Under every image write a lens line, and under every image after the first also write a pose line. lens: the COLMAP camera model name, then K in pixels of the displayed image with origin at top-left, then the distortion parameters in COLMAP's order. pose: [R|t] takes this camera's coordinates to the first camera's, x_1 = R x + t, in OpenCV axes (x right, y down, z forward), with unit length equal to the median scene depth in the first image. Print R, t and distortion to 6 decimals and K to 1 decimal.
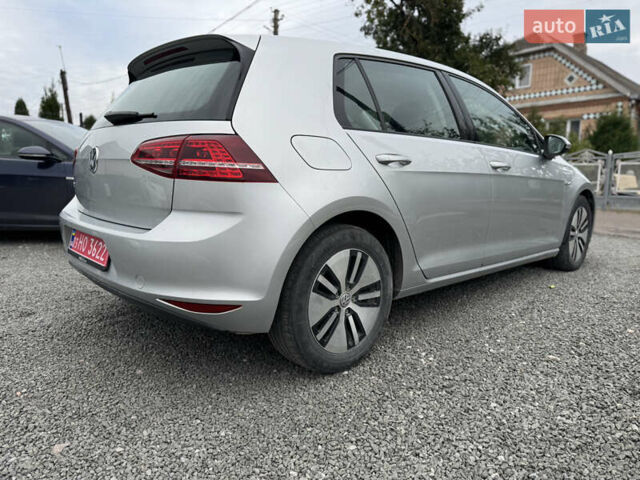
lens RADIAL K [[446.0, 0, 320.0], [0, 446.0, 240.0], [0, 0, 1]] dist [0.043348, -0.002592]
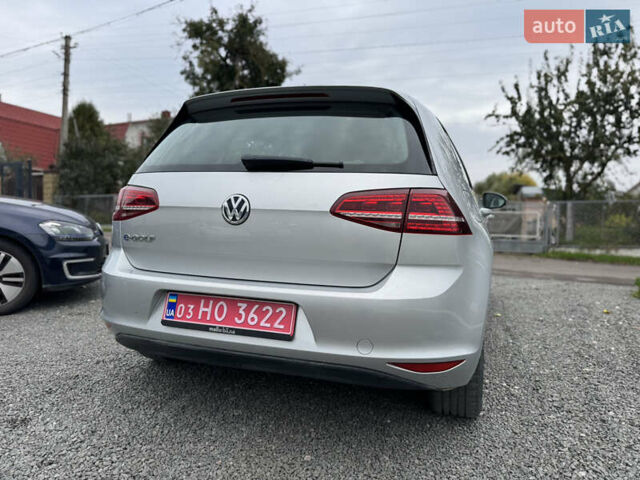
lens RADIAL K [[446.0, 0, 320.0], [0, 446.0, 240.0], [0, 0, 1]] dist [0.043348, -0.002592]
pose [[0.911544, -0.014118, 0.410960, -0.809135], [0.053029, 0.995101, -0.083438, -0.046737], [-0.407768, 0.097850, 0.907827, 0.189213]]
